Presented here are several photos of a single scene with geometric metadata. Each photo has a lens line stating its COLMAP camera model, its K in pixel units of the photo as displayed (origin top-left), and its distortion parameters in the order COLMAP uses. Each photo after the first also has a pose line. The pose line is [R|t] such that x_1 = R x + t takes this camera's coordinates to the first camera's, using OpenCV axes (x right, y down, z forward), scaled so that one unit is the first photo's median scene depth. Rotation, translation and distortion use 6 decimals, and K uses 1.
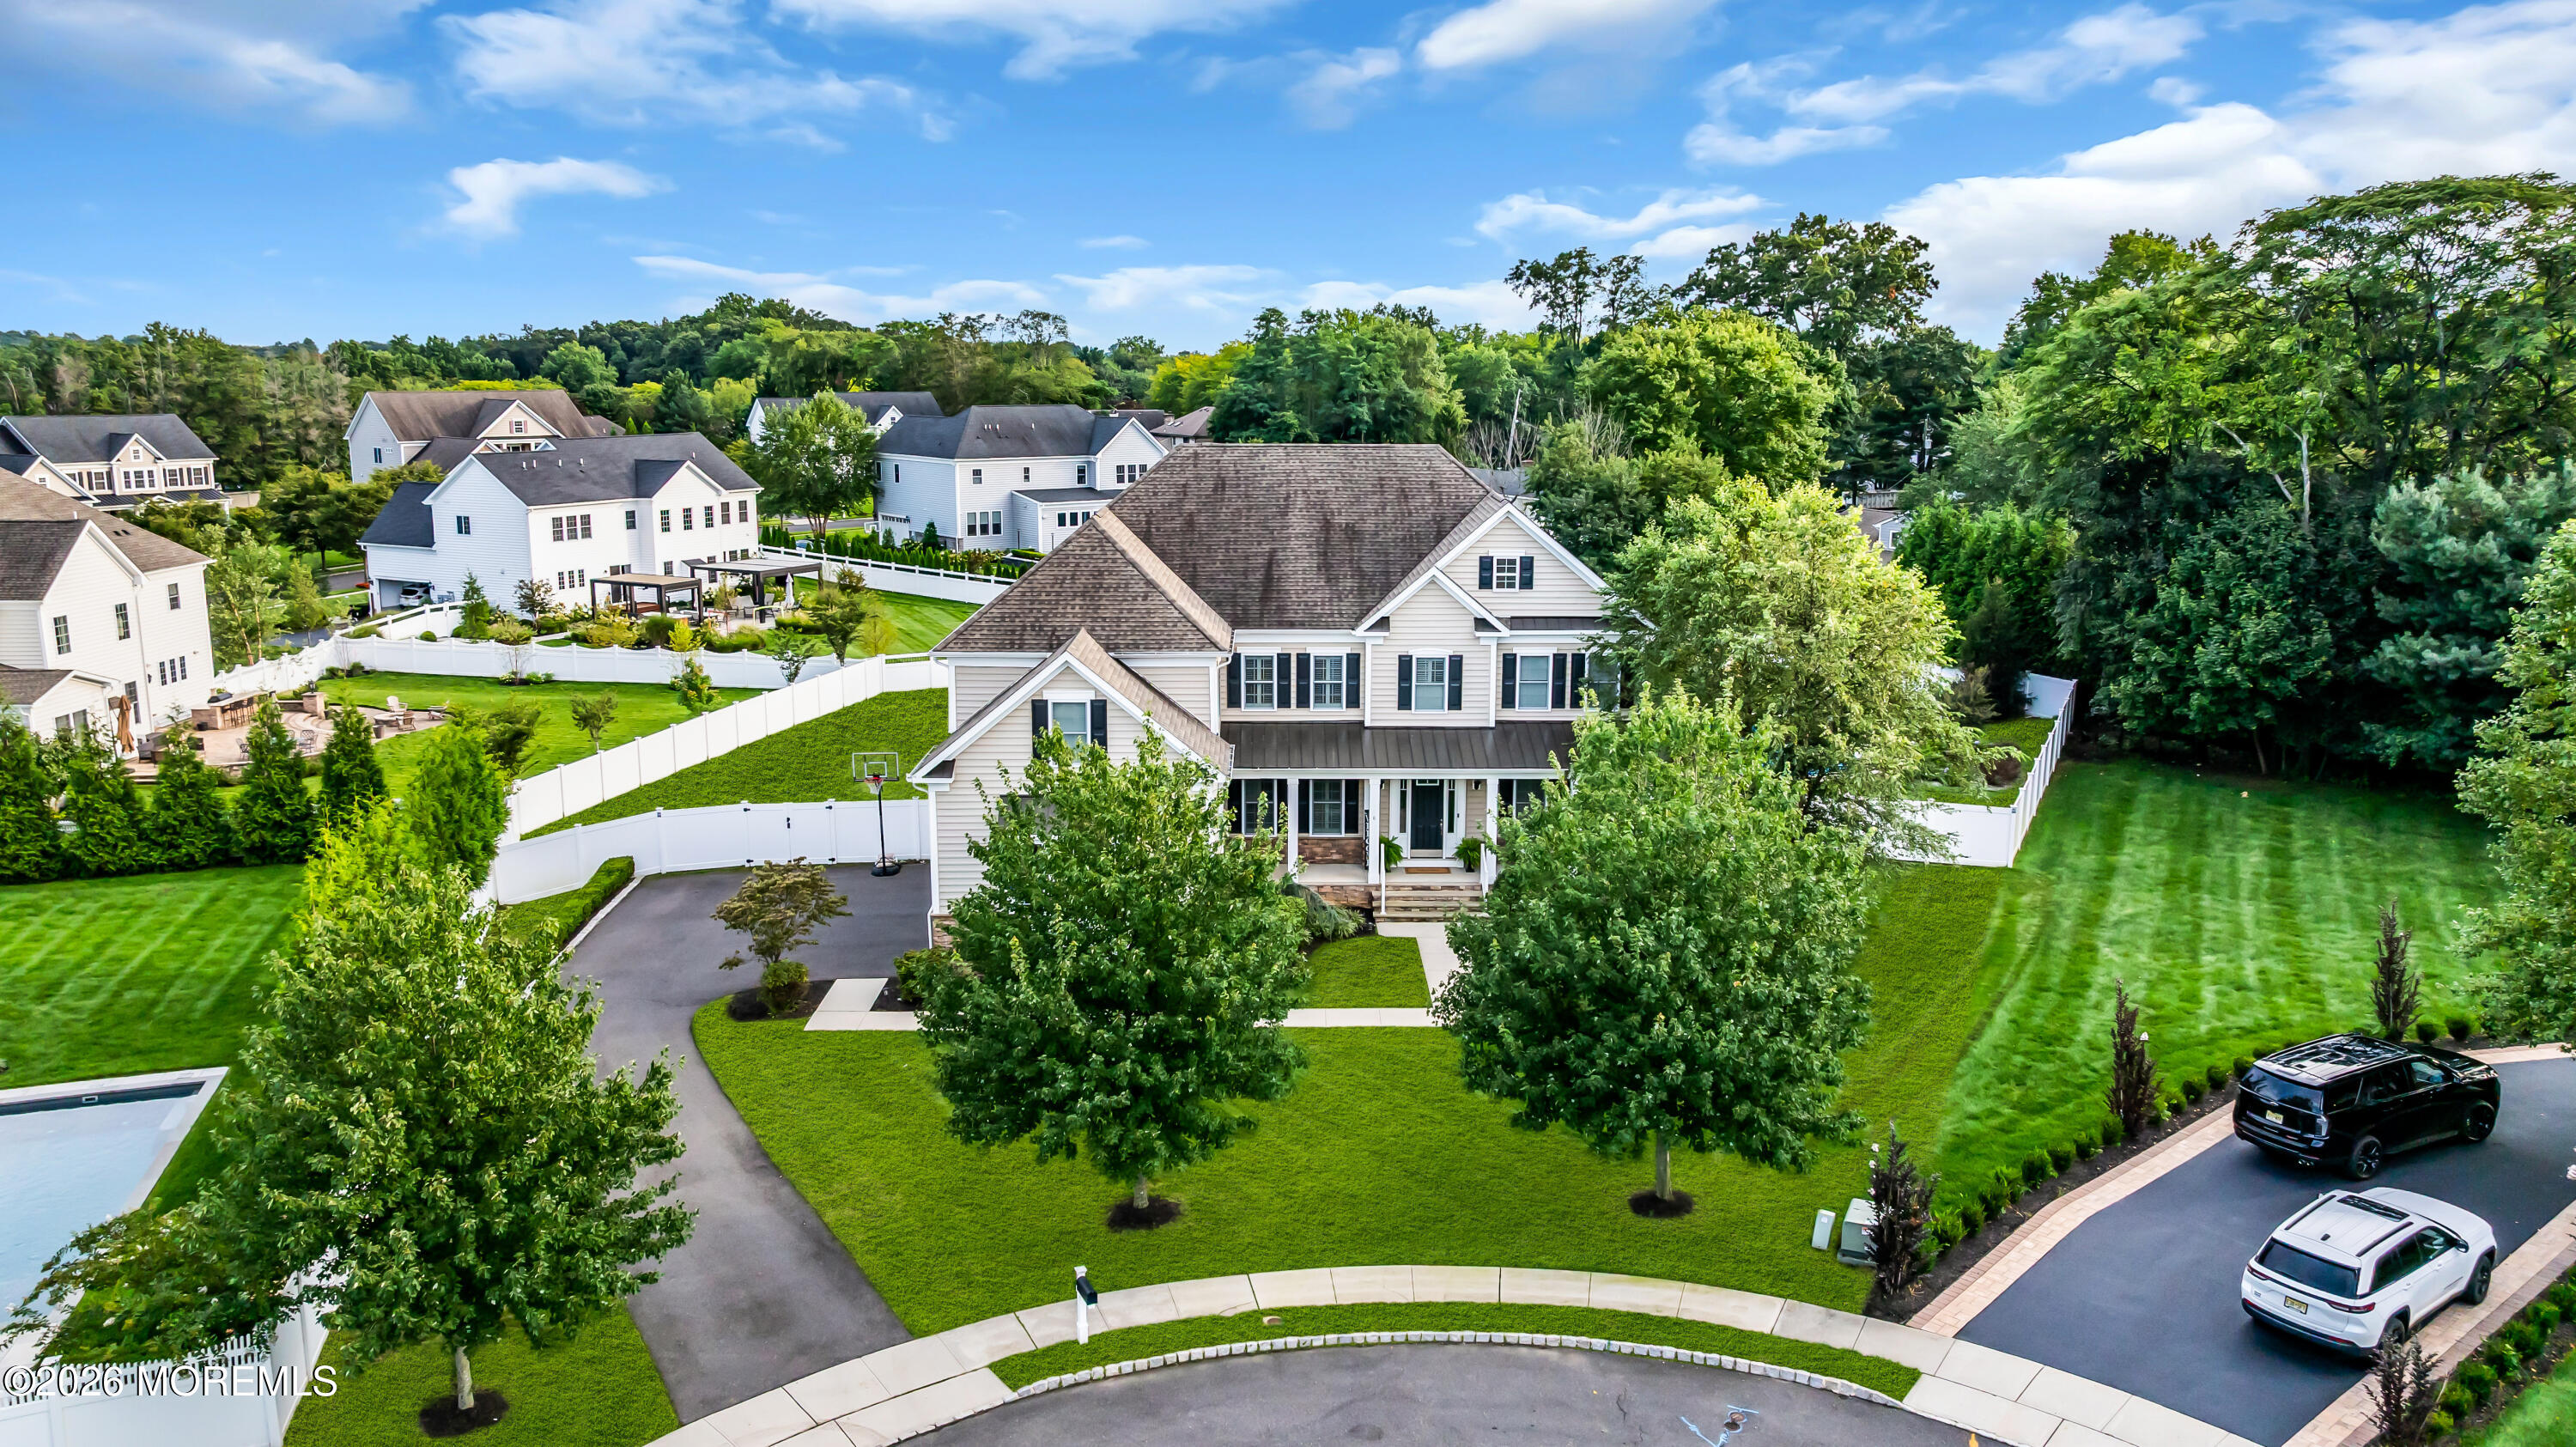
lens RADIAL K [[1800.1, 0, 1297.3], [0, 1800.1, 717.5], [0, 0, 1]] dist [-0.026867, -0.000224]
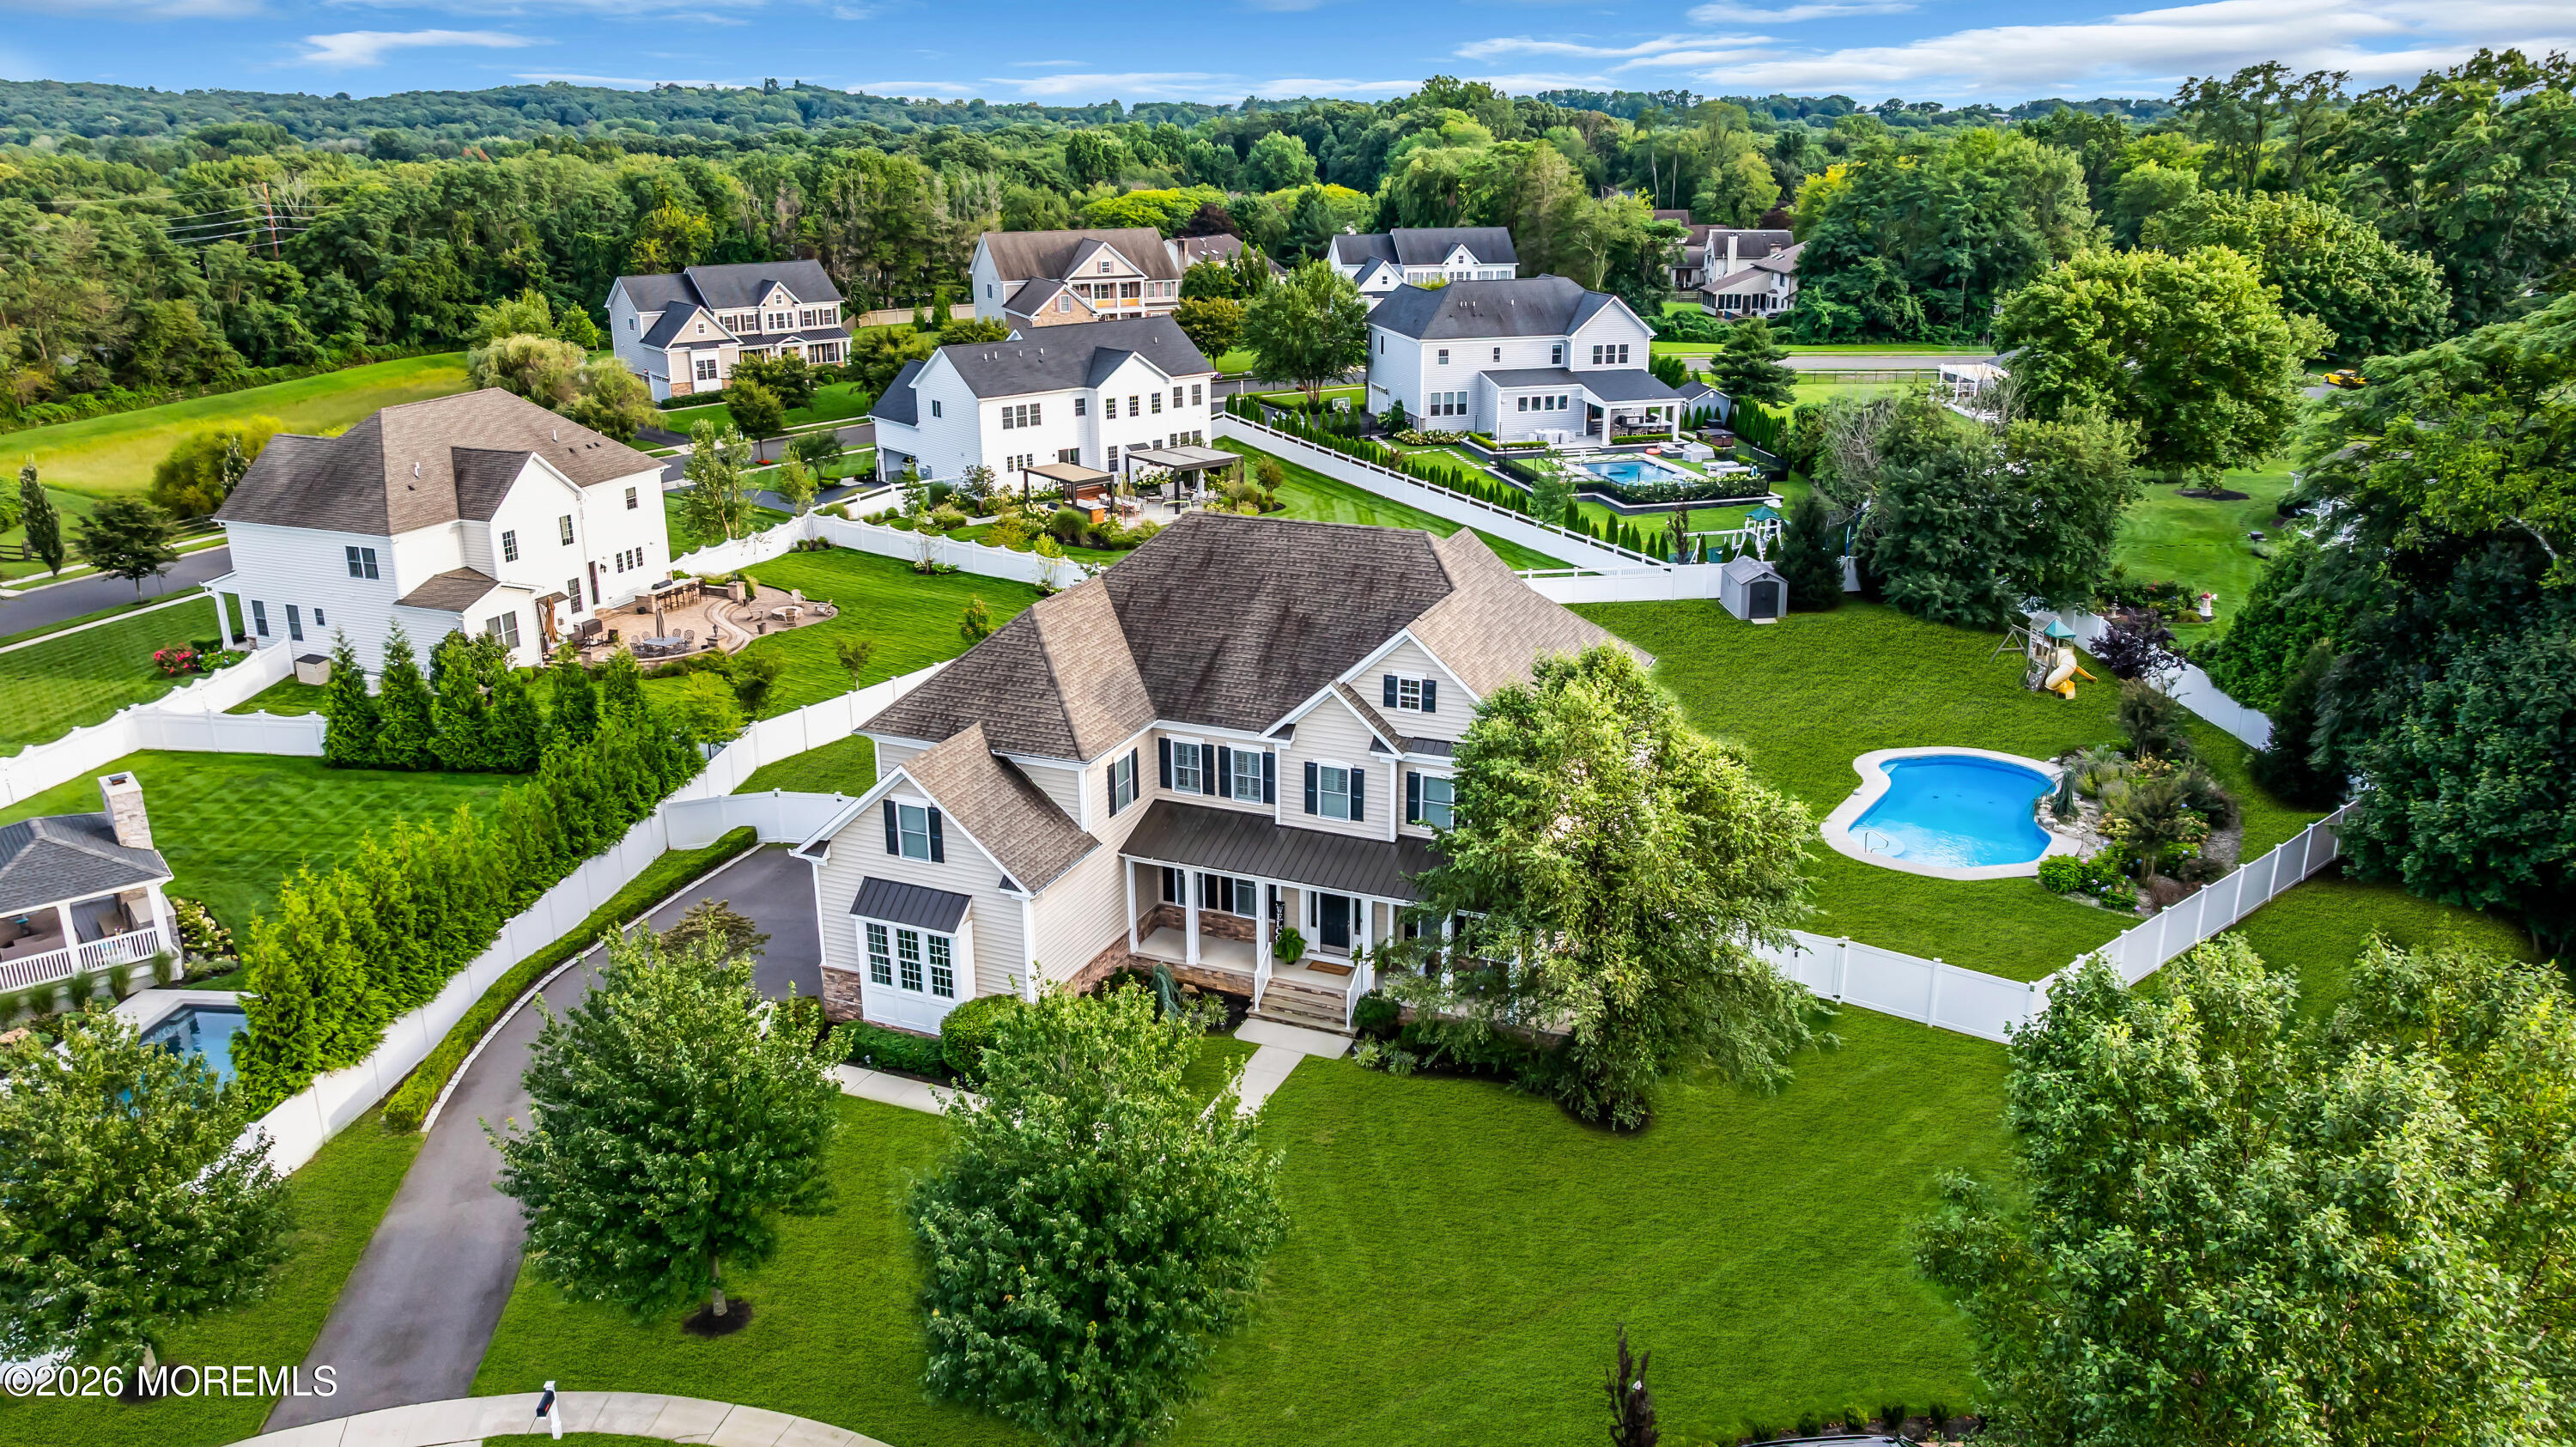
lens RADIAL K [[1814.8, 0, 1294.6], [0, 1814.8, 710.4], [0, 0, 1]] dist [-0.020130, 0.000190]
pose [[0.915309, 0.116495, -0.385537, 0.208945], [-0.067461, 0.988076, 0.138401, -0.096578], [0.397063, -0.100671, 0.912253, 0.030815]]
